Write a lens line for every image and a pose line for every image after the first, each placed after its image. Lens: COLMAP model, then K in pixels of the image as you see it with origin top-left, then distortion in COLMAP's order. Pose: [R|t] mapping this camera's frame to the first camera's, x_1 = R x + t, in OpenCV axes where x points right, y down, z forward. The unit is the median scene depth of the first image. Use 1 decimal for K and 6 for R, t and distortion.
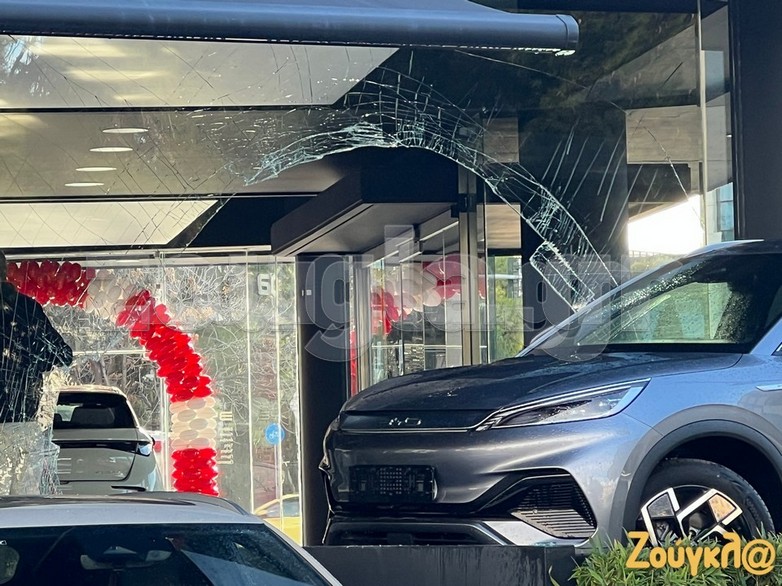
lens RADIAL K [[4168.6, 0, 391.0], [0, 4168.6, 293.0], [0, 0, 1]] dist [-0.525592, 4.684053]
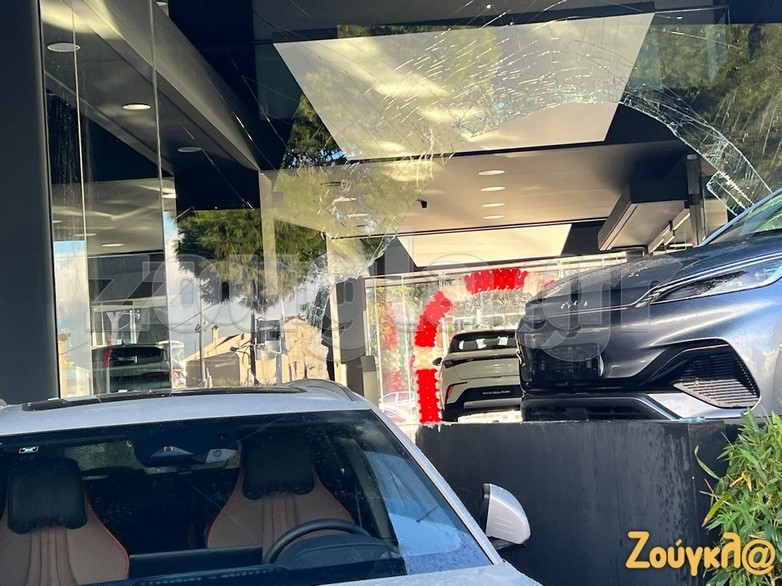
lens RADIAL K [[1517.1, 0, 404.2], [0, 1517.1, 291.7], [0, 0, 1]] dist [0.124411, -0.168988]
pose [[0.978165, -0.058051, -0.199559, 0.039803], [0.055660, 0.998295, -0.017576, 0.032361], [0.200239, 0.006085, 0.979728, 0.610047]]
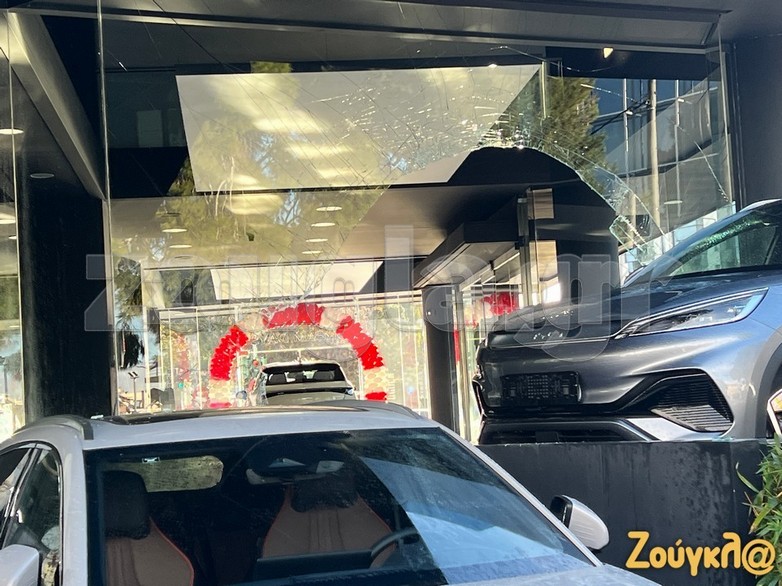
lens RADIAL K [[1527.9, 0, 391.0], [0, 1527.9, 293.0], [0, 0, 1]] dist [0.163780, -0.192421]
pose [[0.998561, -0.039269, -0.036531, -0.024752], [0.038070, 0.998731, -0.032980, 0.031823], [0.037780, 0.031542, 0.998788, 0.575235]]
